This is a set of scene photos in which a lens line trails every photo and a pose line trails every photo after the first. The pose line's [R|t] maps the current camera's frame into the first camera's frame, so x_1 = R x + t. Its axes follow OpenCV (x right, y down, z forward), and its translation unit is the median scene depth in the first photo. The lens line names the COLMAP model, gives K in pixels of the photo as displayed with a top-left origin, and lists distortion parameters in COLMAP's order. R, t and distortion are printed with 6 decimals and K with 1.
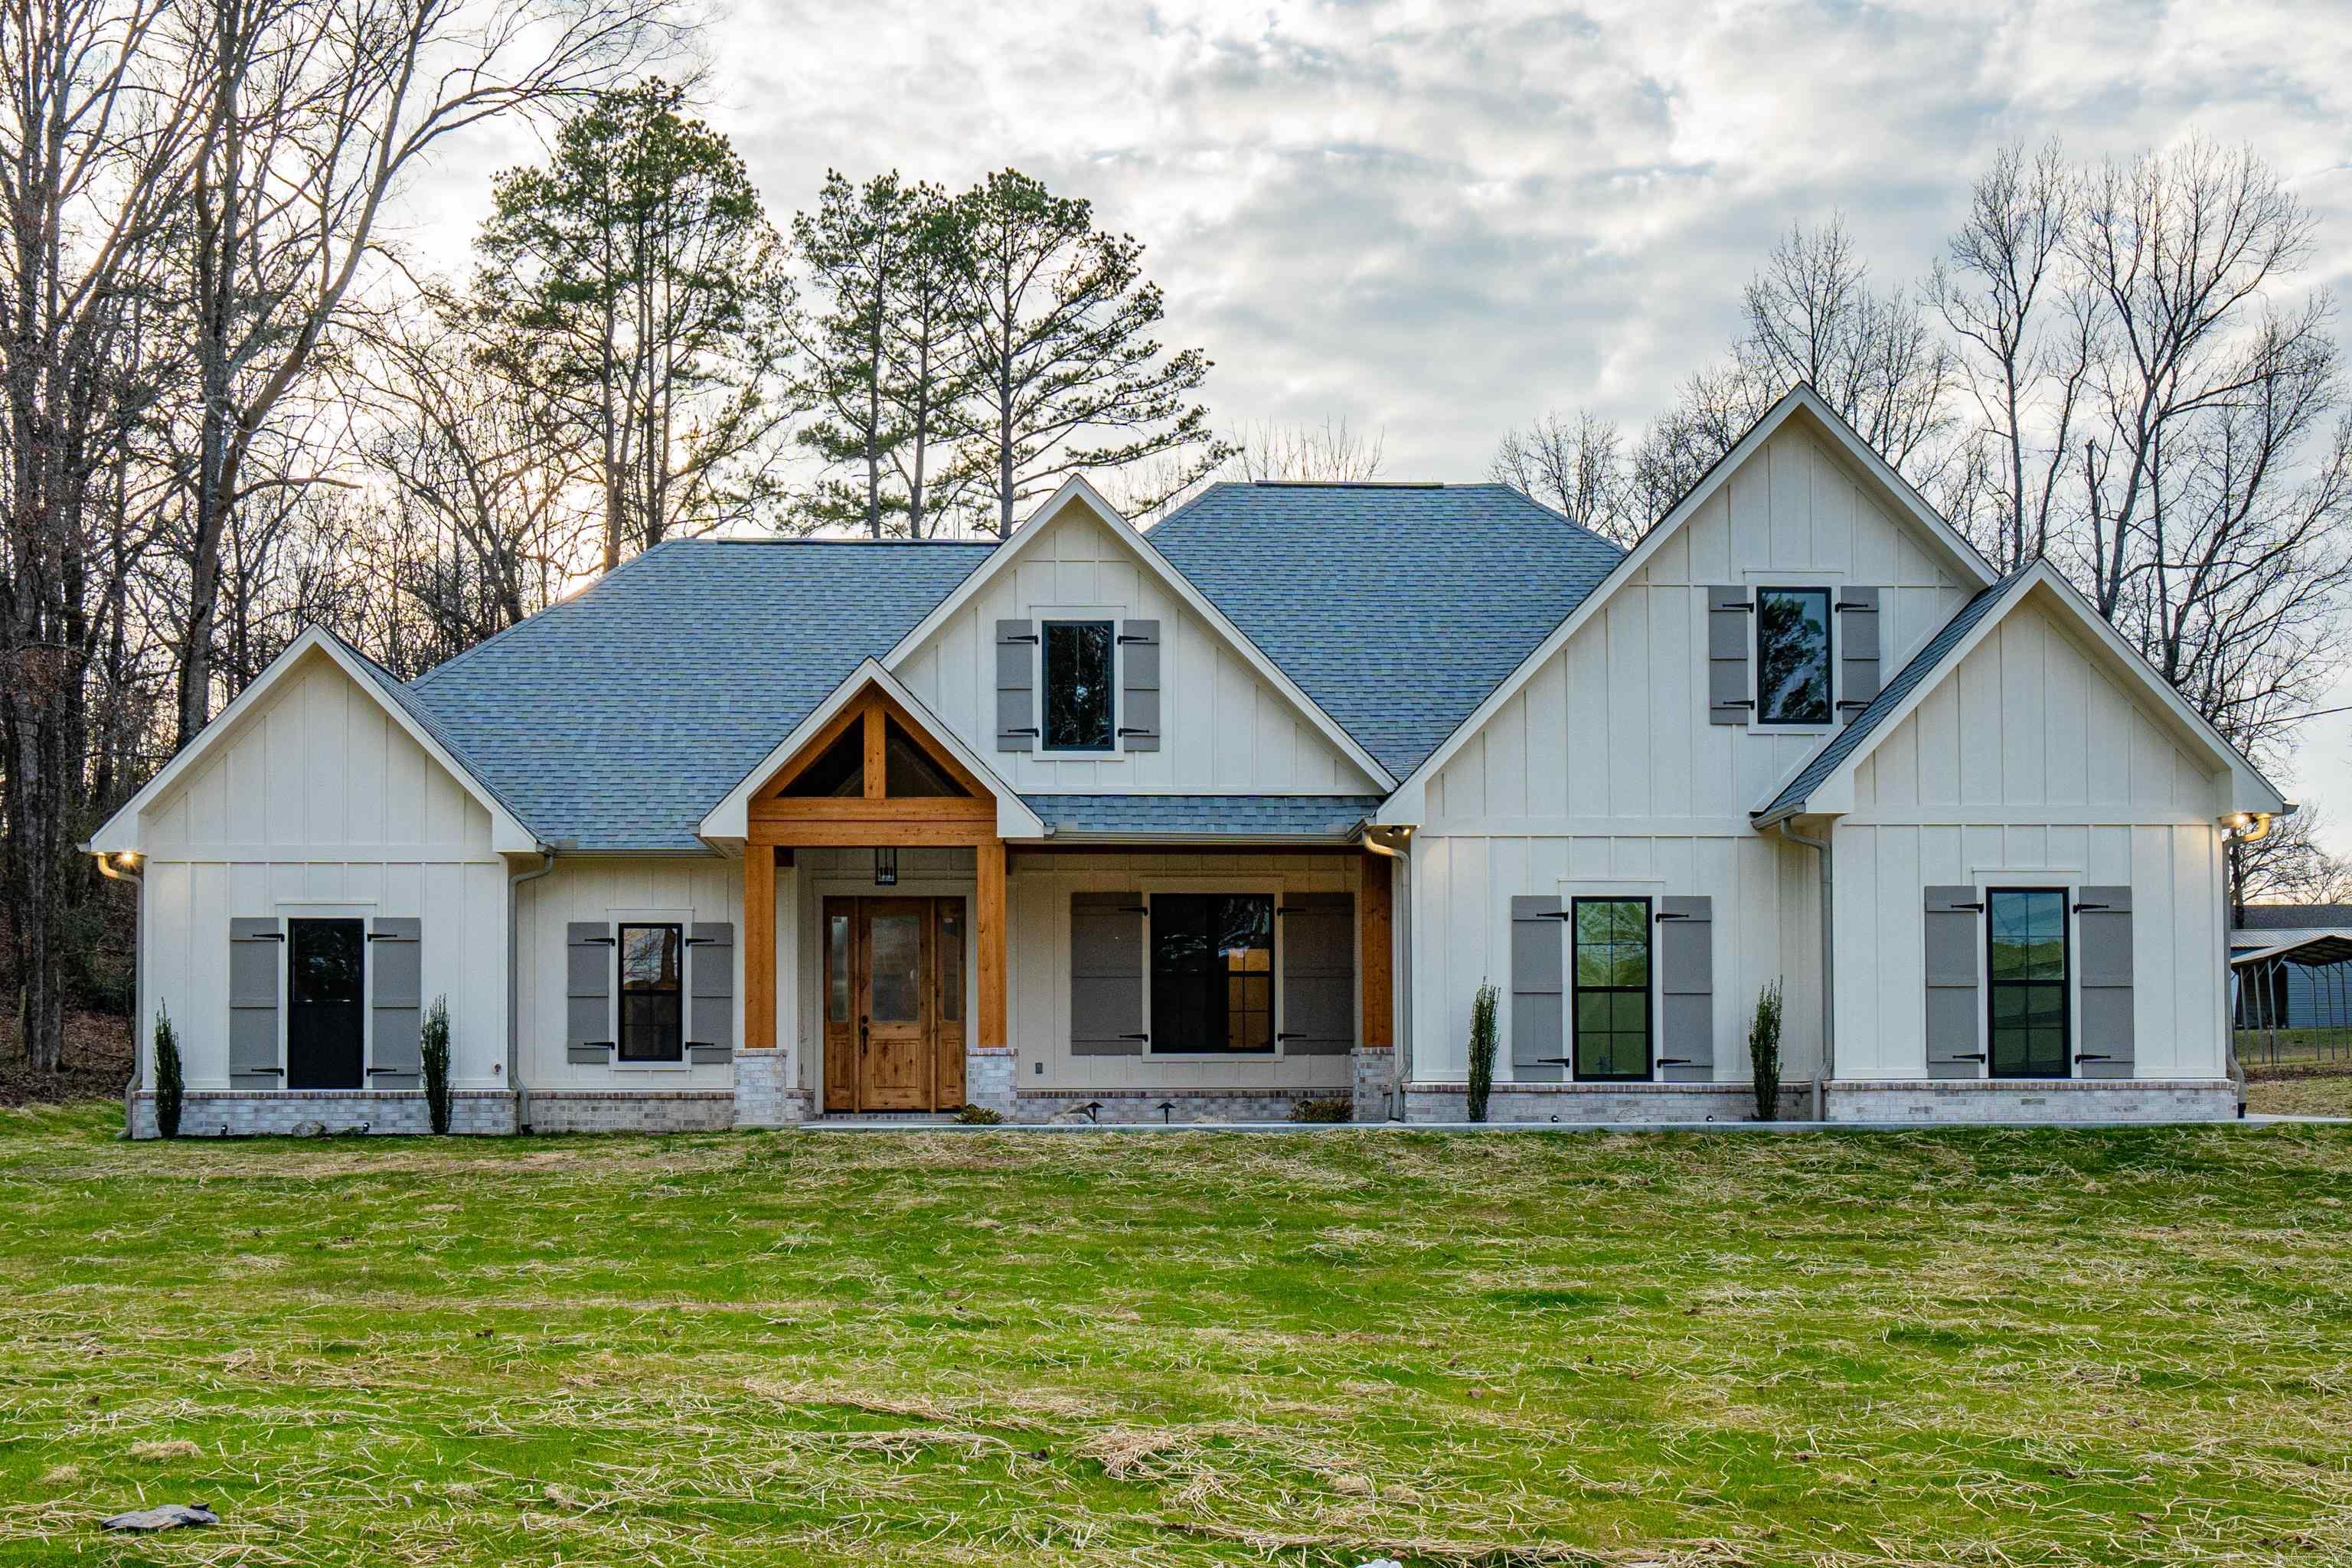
lens RADIAL K [[2496.2, 0, 1175.7], [0, 2496.2, 784.1], [0, 0, 1]] dist [-0.000285, 0.000000]
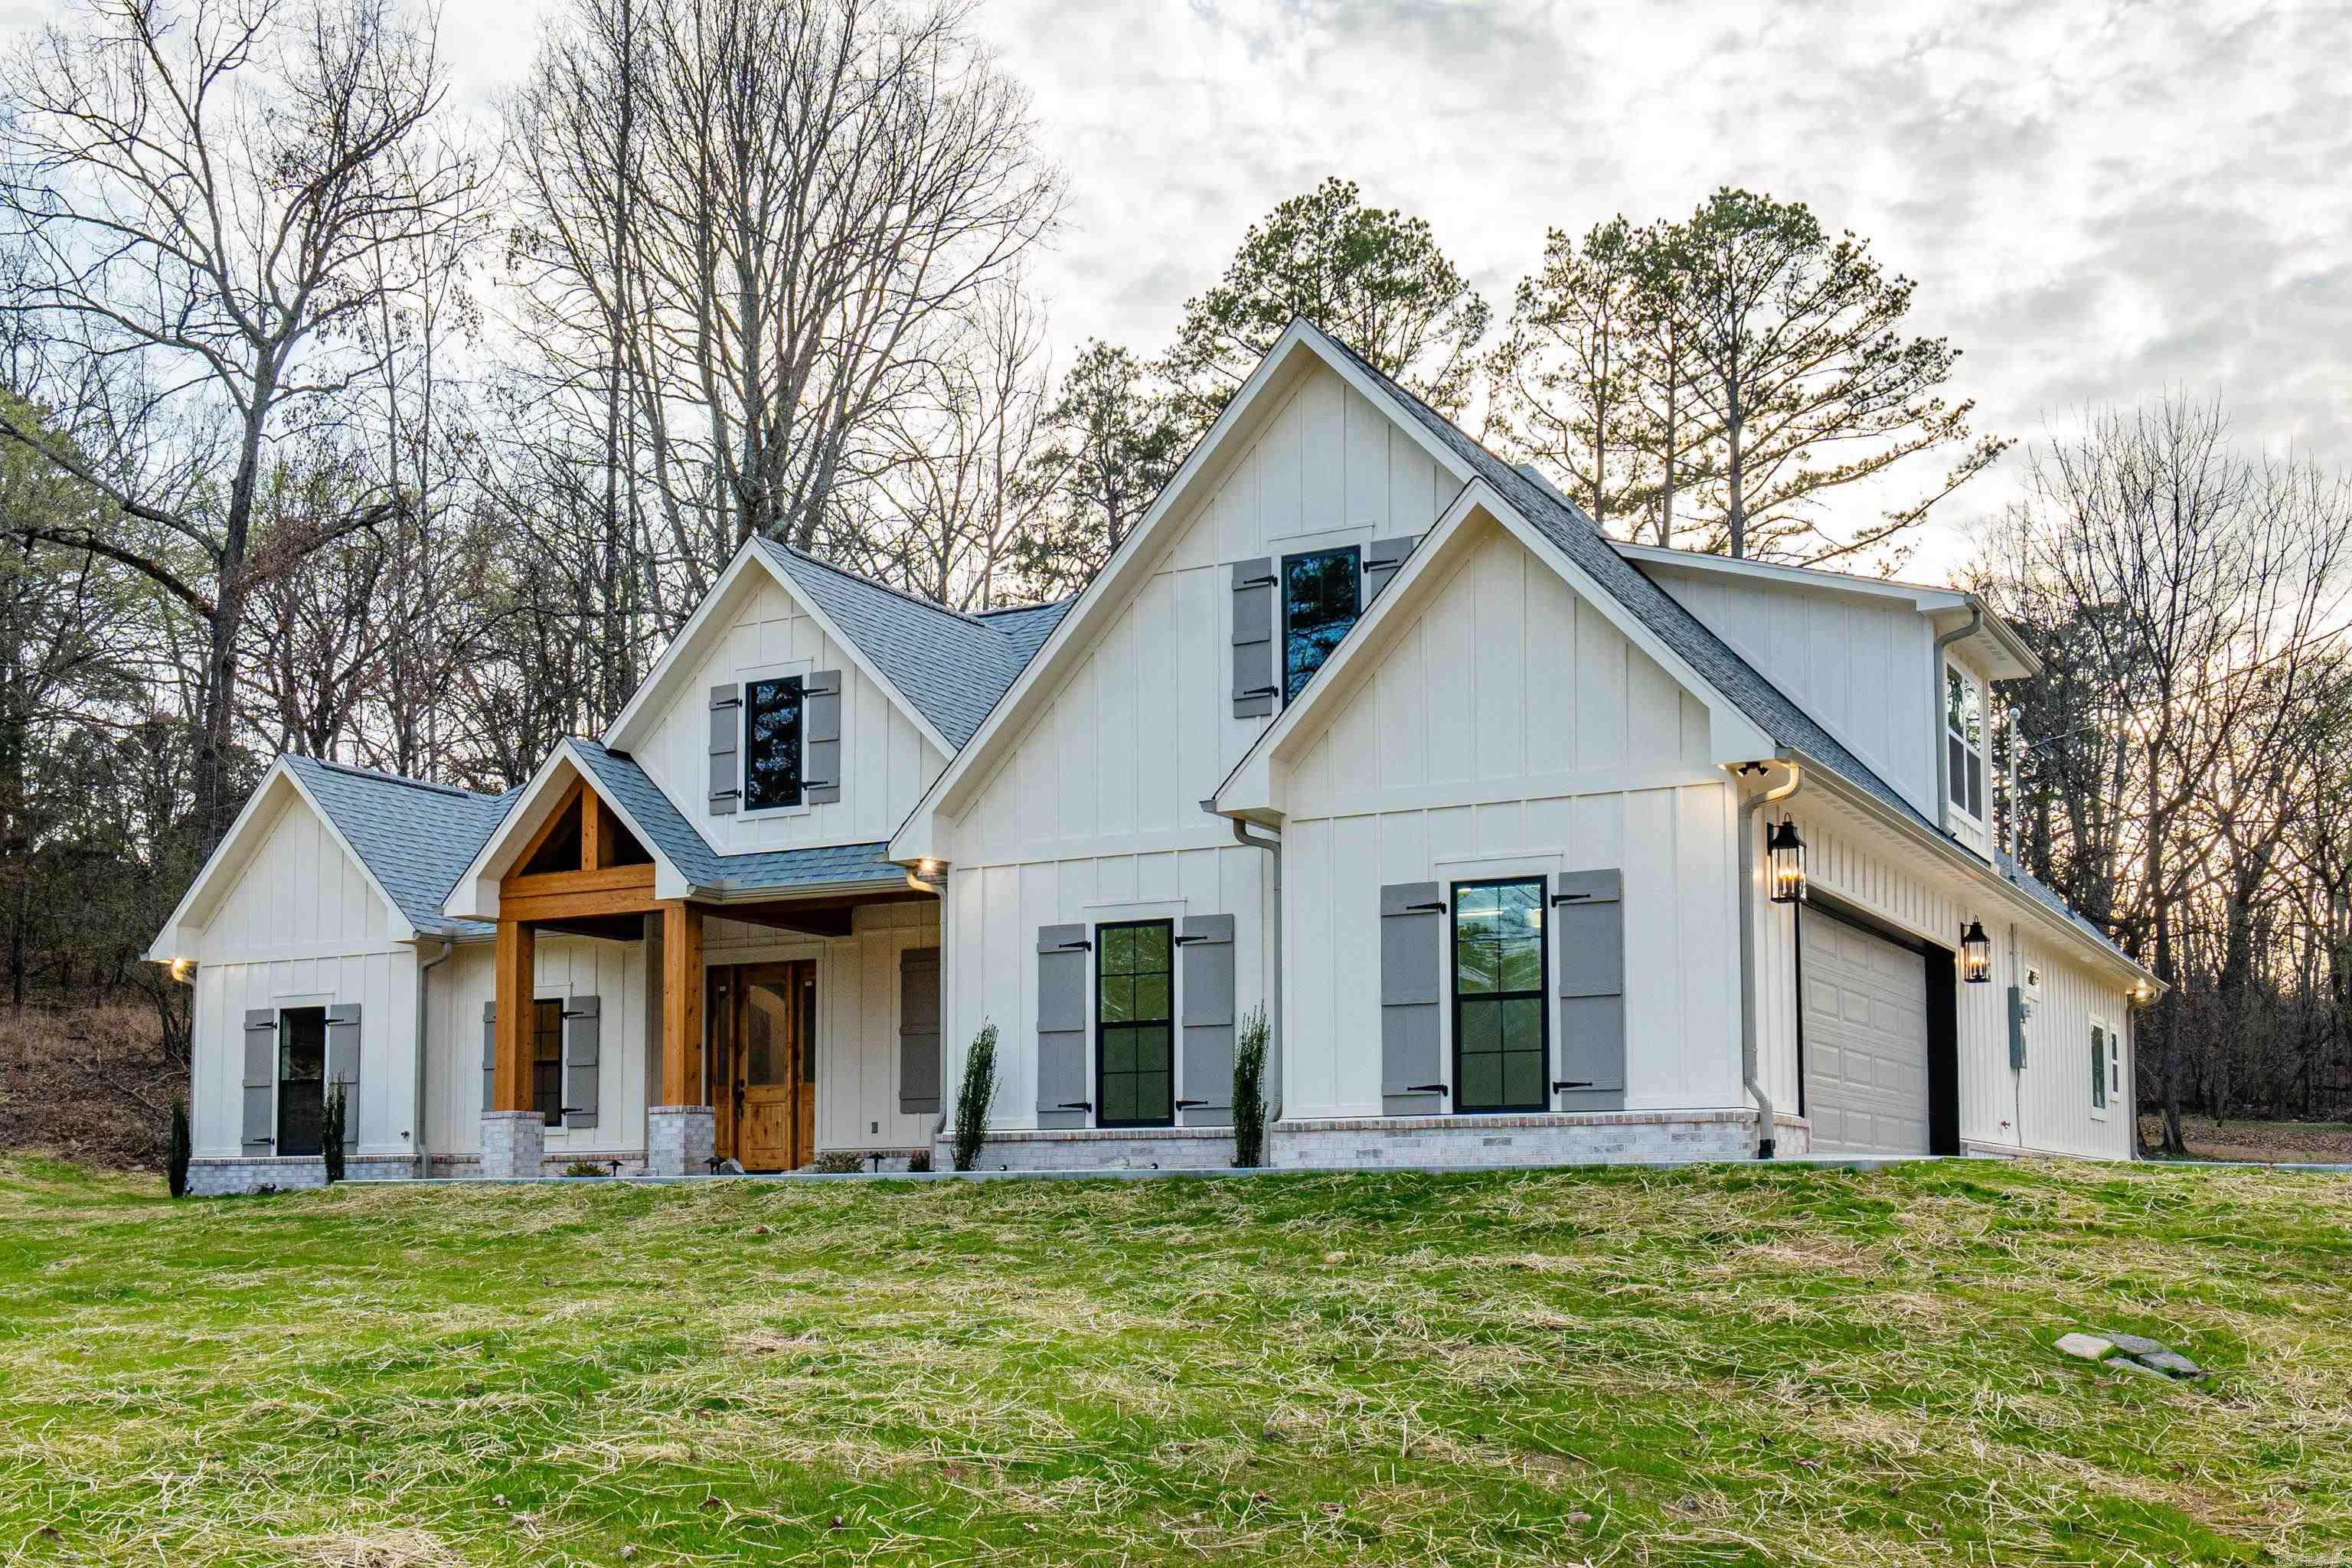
lens RADIAL K [[2496.2, 0, 1175.1], [0, 2496.2, 789.2], [0, 0, 1]] dist [-0.000285, 0.000000]
pose [[0.847037, -0.089629, -0.523922, 0.634609], [0.072504, 0.995950, -0.053161, 0.044627], [0.526565, 0.007043, 0.850106, 0.232561]]
